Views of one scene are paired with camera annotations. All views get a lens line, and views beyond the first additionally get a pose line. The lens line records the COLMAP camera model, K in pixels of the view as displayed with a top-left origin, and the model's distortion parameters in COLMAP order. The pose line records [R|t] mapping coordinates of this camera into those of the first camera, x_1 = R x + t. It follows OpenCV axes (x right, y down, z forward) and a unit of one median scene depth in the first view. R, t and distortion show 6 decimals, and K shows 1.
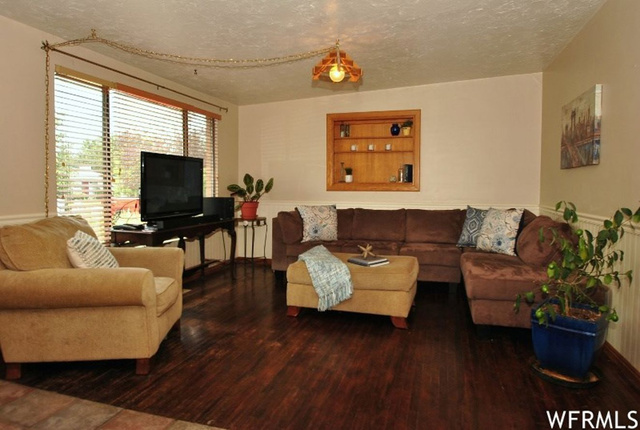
lens RADIAL K [[405.3, 0, 320.5], [0, 405.3, 206.8], [0, 0, 1]] dist [-0.029877, -0.000725]
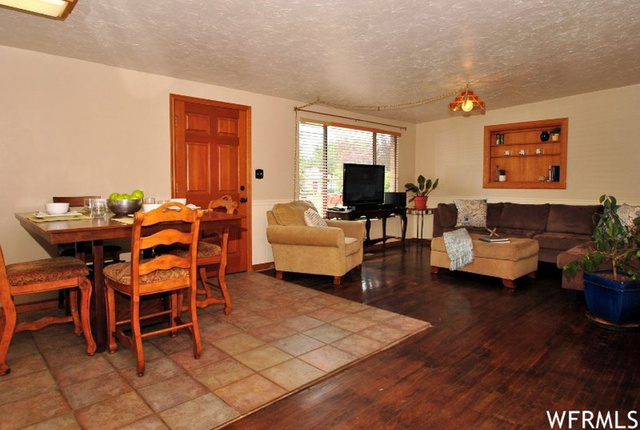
lens RADIAL K [[392.8, 0, 320.0], [0, 392.8, 215.0], [0, 0, 1]] dist [-0.001357, -0.000845]
pose [[0.867693, 0.038642, -0.495596, 0.204530], [-0.025679, 0.999127, 0.032943, 0.017457], [0.496436, -0.015858, 0.867928, -0.332866]]
